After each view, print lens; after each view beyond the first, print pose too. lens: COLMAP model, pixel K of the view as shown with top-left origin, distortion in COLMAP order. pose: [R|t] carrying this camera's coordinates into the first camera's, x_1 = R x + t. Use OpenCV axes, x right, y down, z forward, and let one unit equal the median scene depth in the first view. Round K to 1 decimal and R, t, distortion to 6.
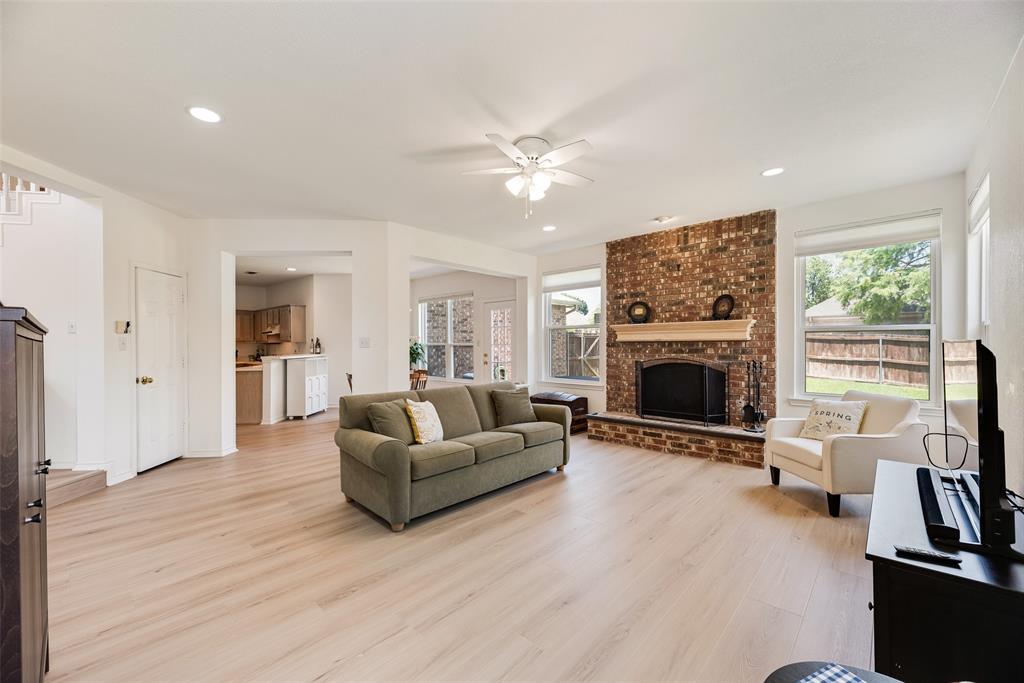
lens RADIAL K [[412.5, 0, 509.5], [0, 412.5, 347.7], [0, 0, 1]] dist [-0.001239, -0.000930]
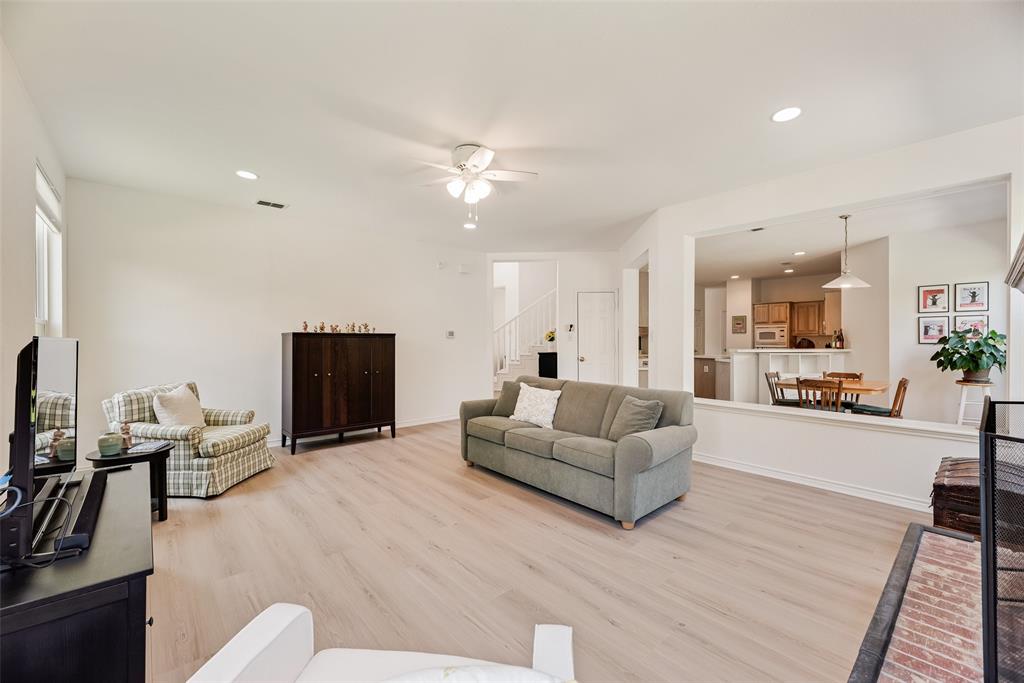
lens RADIAL K [[412.5, 0, 505.5], [0, 412.5, 337.0], [0, 0, 1]] dist [-0.001239, -0.000930]
pose [[-0.112218, -0.001040, -0.993683, 0.646892], [-0.003512, 0.999994, -0.000650, -0.006156], [0.993677, 0.003417, -0.112221, 0.713396]]
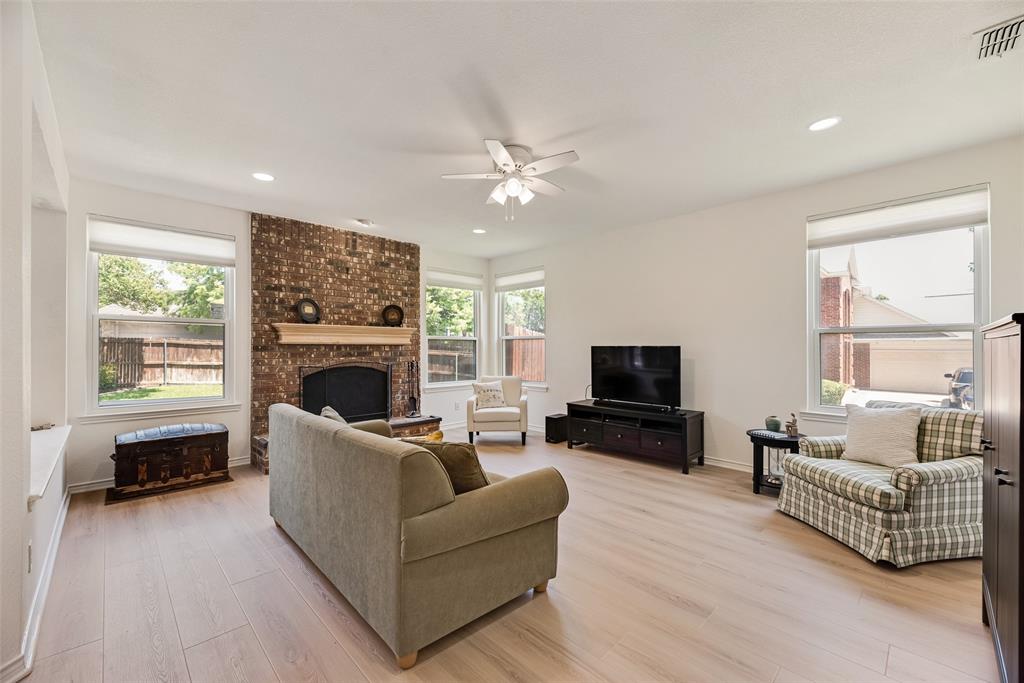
lens RADIAL K [[412.5, 0, 519.3], [0, 412.5, 345.6], [0, 0, 1]] dist [-0.001239, -0.000930]
pose [[0.033861, 0.011298, 0.999363, -0.574847], [0.008506, 0.999897, -0.011592, 0.001572], [-0.999390, 0.008893, 0.033762, 0.560197]]
